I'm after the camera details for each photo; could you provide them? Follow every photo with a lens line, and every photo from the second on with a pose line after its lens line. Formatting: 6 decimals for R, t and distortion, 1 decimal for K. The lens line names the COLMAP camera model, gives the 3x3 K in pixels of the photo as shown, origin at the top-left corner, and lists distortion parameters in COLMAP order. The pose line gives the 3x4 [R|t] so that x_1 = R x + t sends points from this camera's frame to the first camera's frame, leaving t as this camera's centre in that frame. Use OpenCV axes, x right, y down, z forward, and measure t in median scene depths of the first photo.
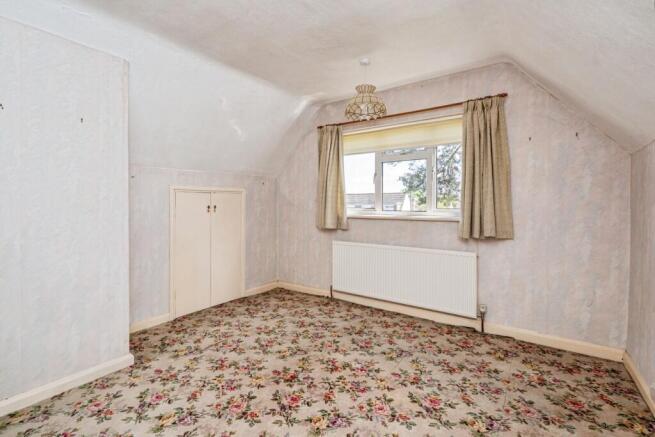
lens RADIAL K [[302.0, 0, 326.7], [0, 302.0, 210.9], [0, 0, 1]] dist [0.011220, -0.000406]
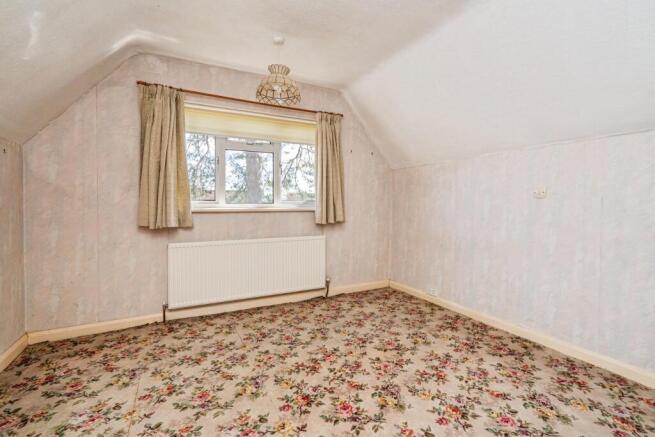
lens RADIAL K [[297.2, 0, 325.5], [0, 297.2, 218.5], [0, 0, 1]] dist [-0.030809, 0.020428]
pose [[0.461904, -0.052994, 0.885345, -0.475907], [0.012485, 0.998503, 0.053254, 0.000751], [-0.886842, -0.013545, 0.461874, 0.345056]]
